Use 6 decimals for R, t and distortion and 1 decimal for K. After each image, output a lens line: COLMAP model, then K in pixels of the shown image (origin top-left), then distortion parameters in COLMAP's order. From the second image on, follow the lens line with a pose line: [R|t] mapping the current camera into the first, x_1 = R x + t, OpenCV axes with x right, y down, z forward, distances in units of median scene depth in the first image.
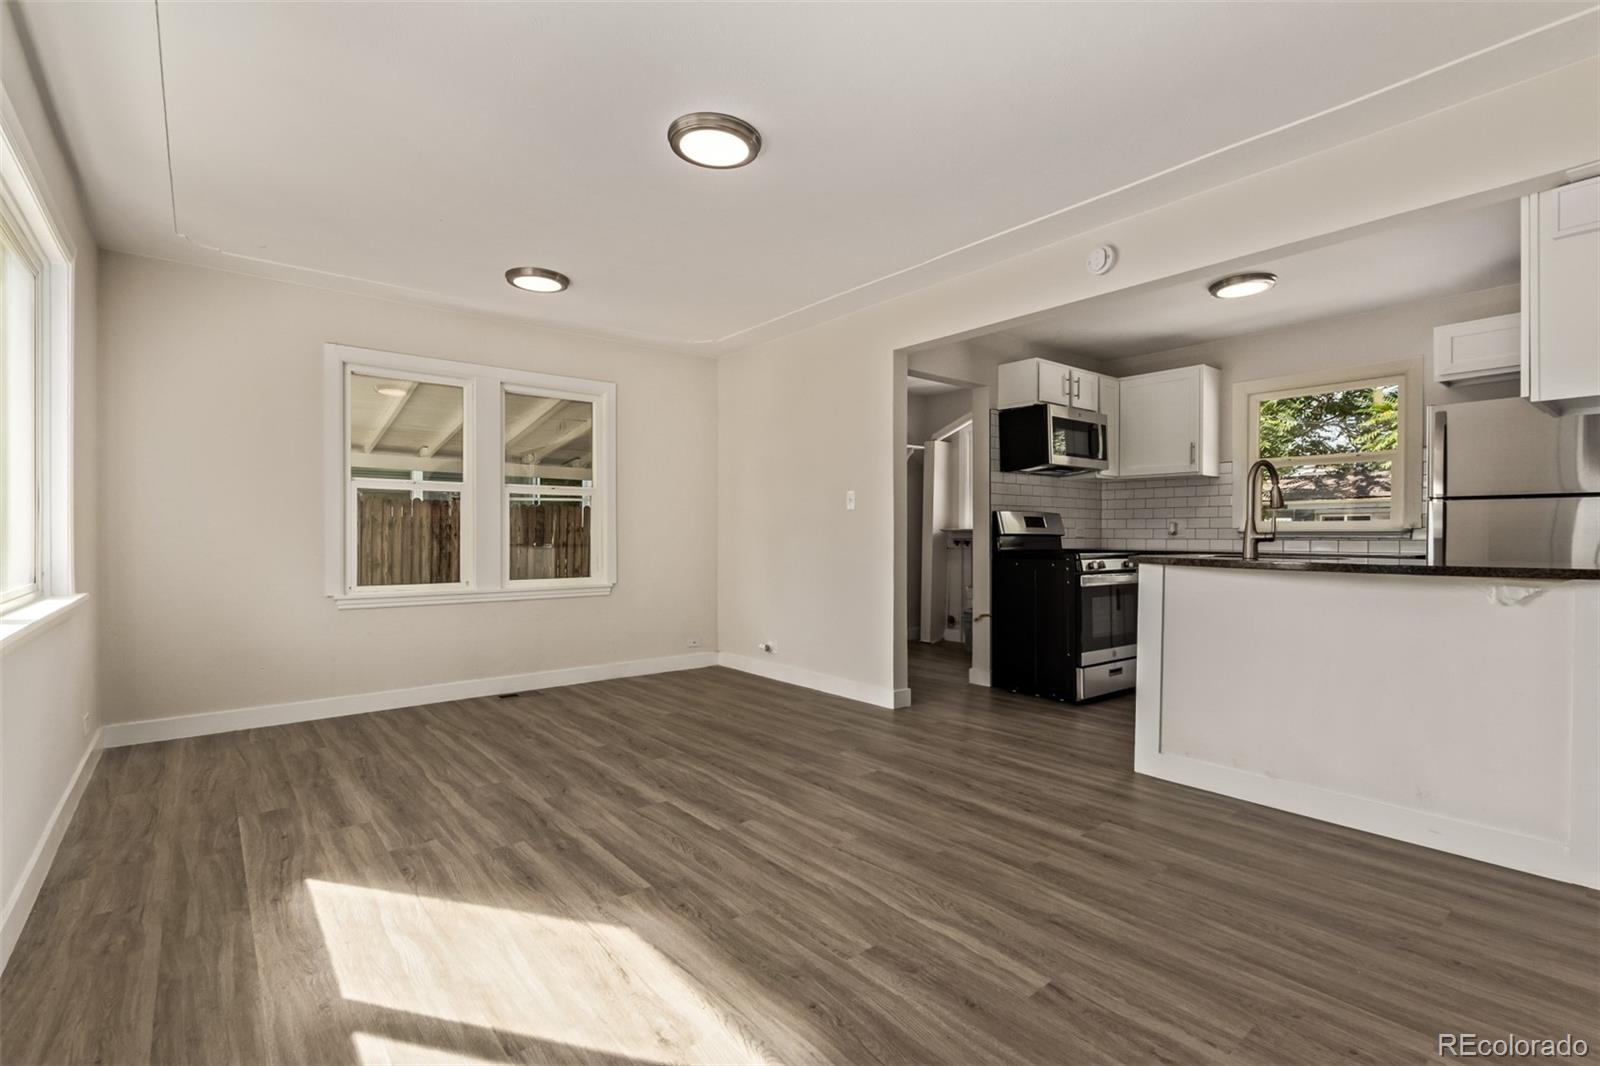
lens RADIAL K [[733.1, 0, 800.0], [0, 733.1, 533.0], [0, 0, 1]] dist [0.001149, -0.000624]
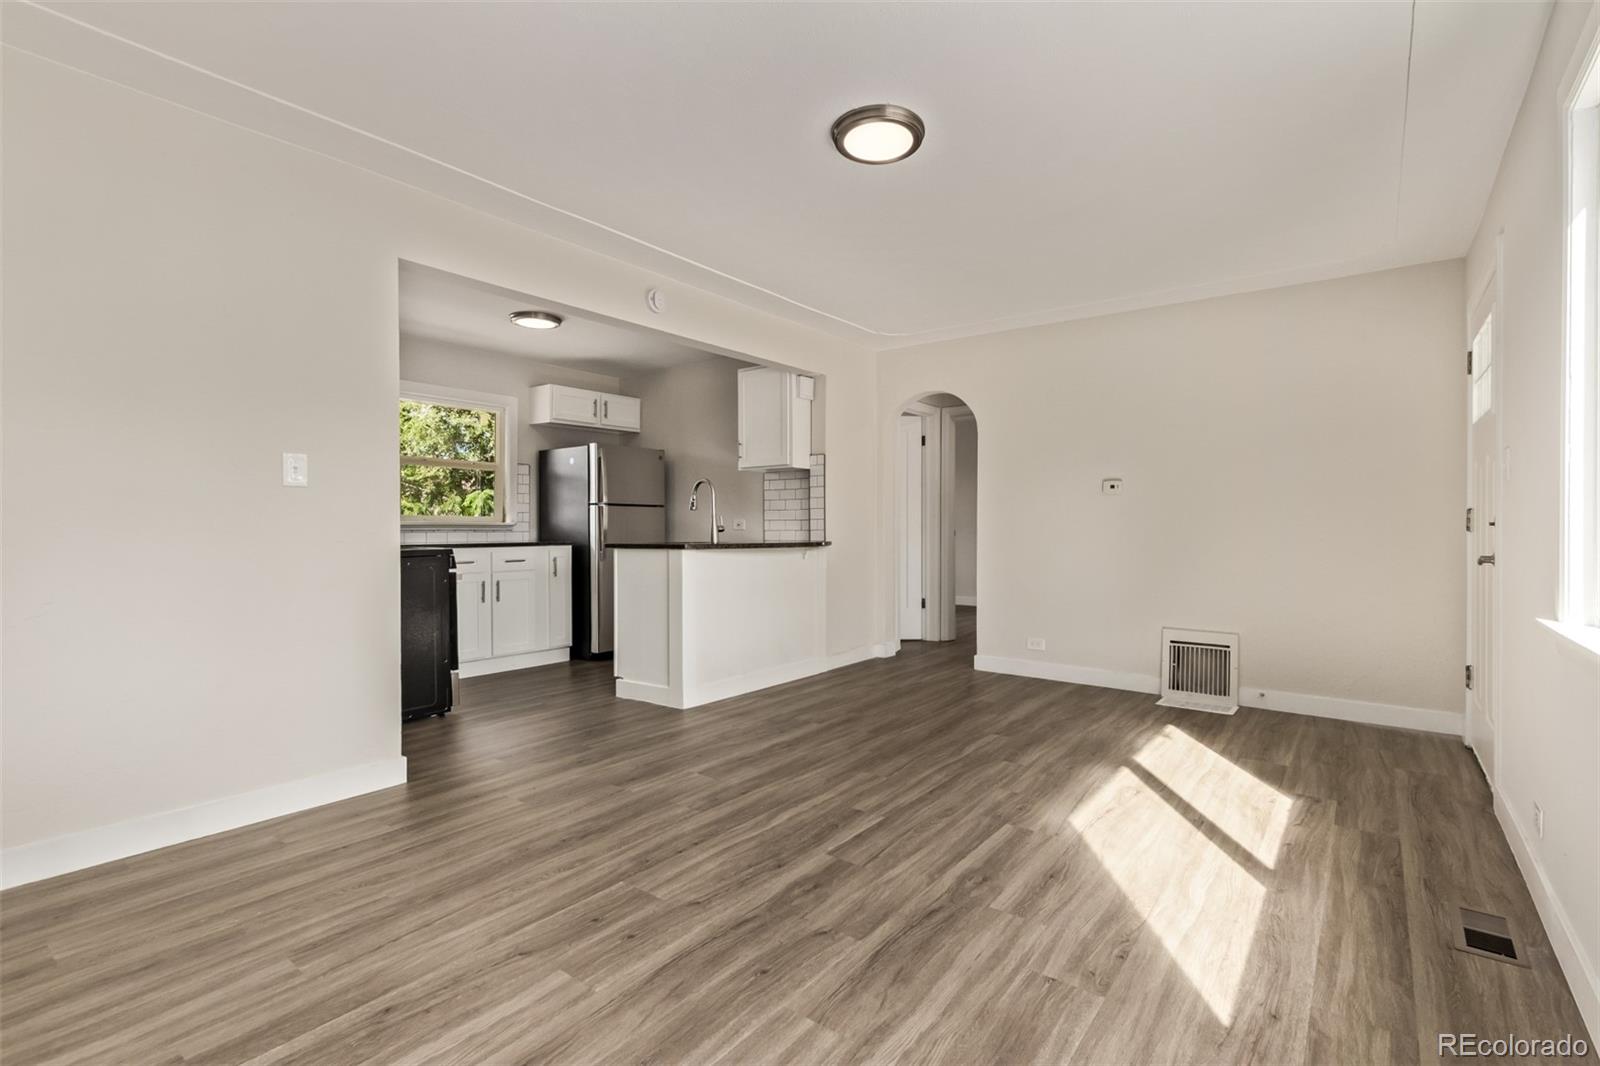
lens RADIAL K [[733.1, 0, 800.0], [0, 733.1, 533.0], [0, 0, 1]] dist [0.001149, -0.000624]
pose [[-0.221153, -0.011412, 0.975172, -1.183215], [0.001309, 0.999927, 0.011999, -0.013658], [-0.975238, 0.003930, -0.221122, 1.450916]]
